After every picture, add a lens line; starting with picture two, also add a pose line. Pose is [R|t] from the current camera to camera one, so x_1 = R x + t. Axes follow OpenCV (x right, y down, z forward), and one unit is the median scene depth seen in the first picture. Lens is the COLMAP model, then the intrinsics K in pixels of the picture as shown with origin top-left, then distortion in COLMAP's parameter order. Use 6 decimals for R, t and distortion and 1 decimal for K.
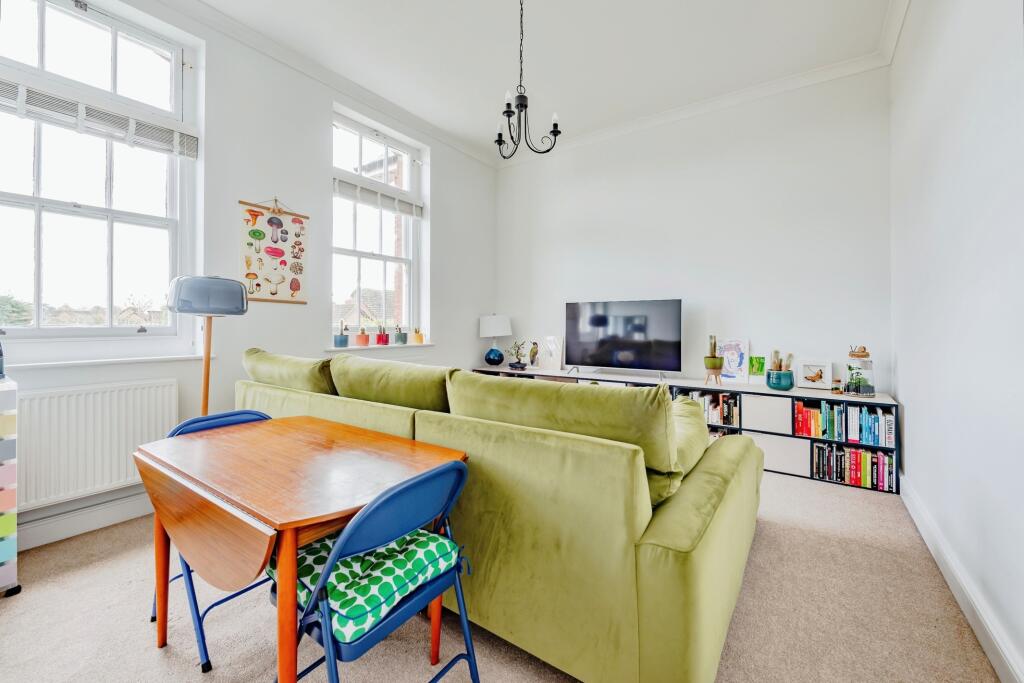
lens RADIAL K [[416.5, 0, 511.0], [0, 416.5, 311.5], [0, 0, 1]] dist [-0.000640, -0.000084]
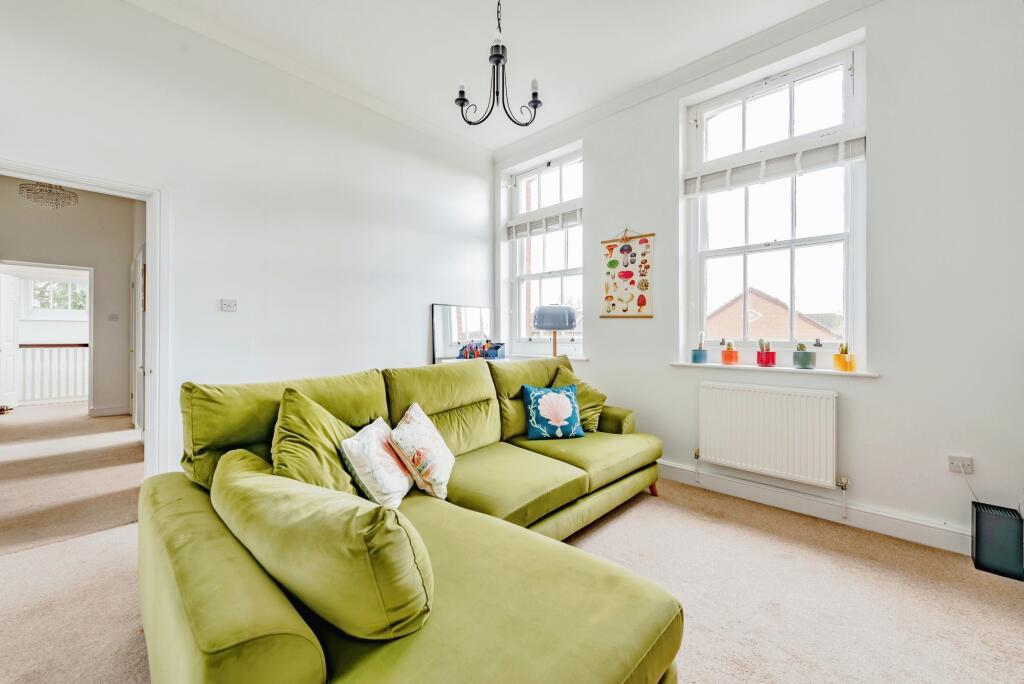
lens RADIAL K [[400.9, 0, 508.8], [0, 400.9, 333.7], [0, 0, 1]] dist [-0.000619, -0.000208]
pose [[-0.161124, -0.005266, -0.986920, 0.566422], [0.020176, 0.999759, -0.008629, 0.023789], [0.986728, -0.021303, -0.160979, 0.818368]]
